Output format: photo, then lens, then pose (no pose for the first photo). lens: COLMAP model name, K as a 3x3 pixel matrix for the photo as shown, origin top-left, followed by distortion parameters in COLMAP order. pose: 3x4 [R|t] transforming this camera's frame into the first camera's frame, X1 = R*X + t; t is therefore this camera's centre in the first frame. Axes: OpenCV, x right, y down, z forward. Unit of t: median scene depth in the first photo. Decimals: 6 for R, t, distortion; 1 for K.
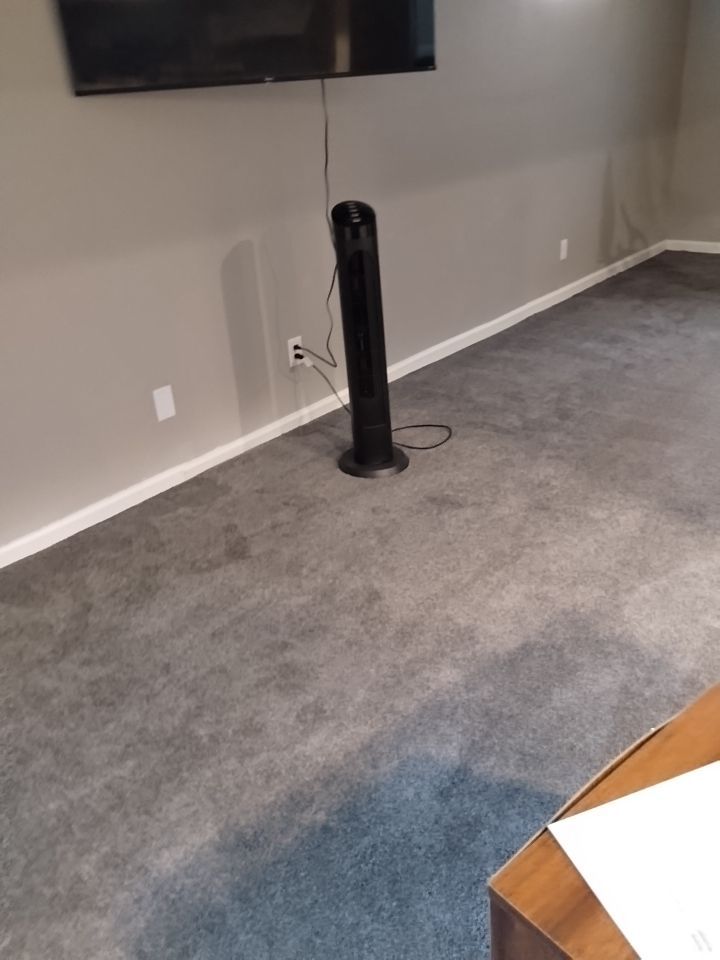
lens RADIAL K [[775.3, 0, 360.0], [0, 775.3, 480.0], [0, 0, 1]] dist [0.056405, -0.088433]
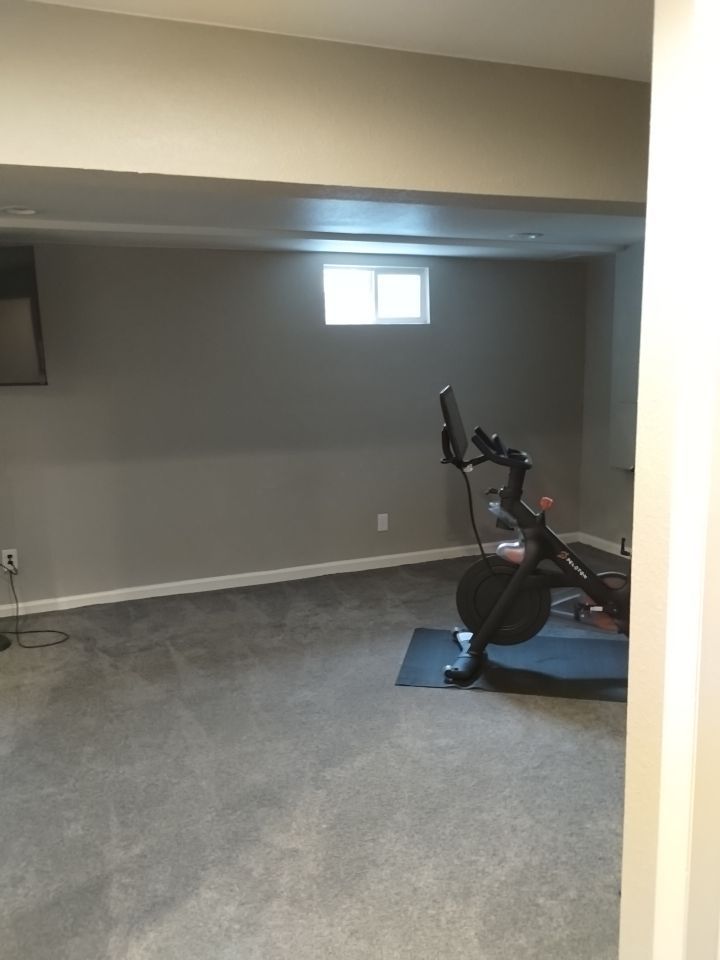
lens RADIAL K [[775.3, 0, 360.0], [0, 775.3, 480.0], [0, 0, 1]] dist [0.056405, -0.088433]
pose [[0.905556, 0.135347, -0.402057, 0.947401], [-0.241908, 0.943300, -0.227301, -0.125335], [0.348496, 0.303094, 0.886952, -0.044241]]
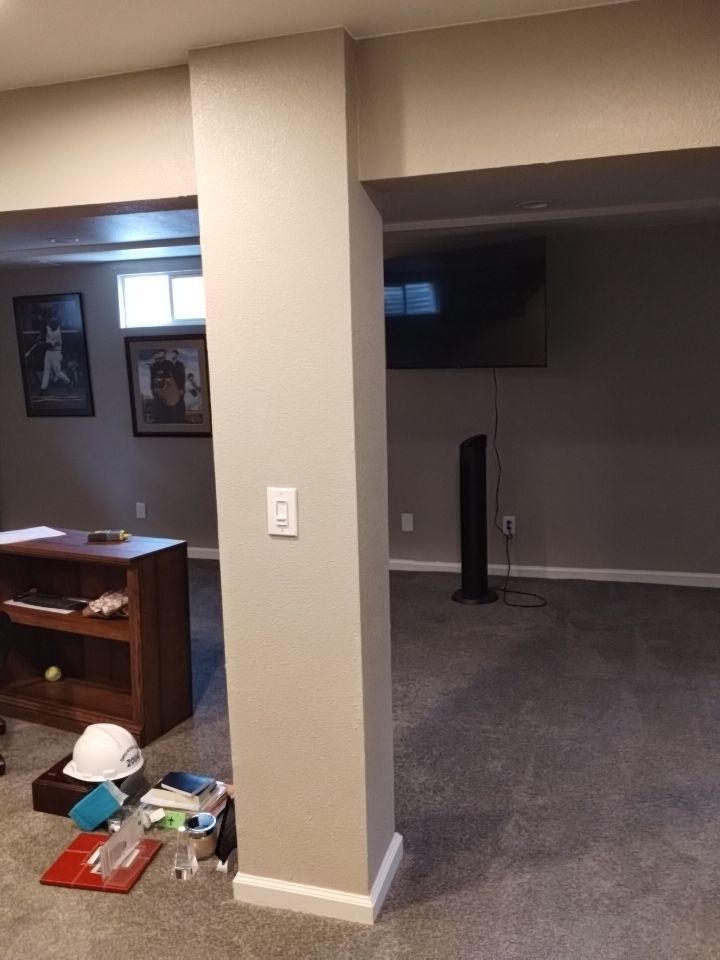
lens RADIAL K [[775.3, 0, 360.0], [0, 775.3, 480.0], [0, 0, 1]] dist [0.056405, -0.088433]
pose [[0.450643, 0.215865, -0.866212, 1.017867], [-0.408394, 0.912683, 0.014980, -0.141133], [0.793810, 0.347005, 0.499452, -0.015136]]
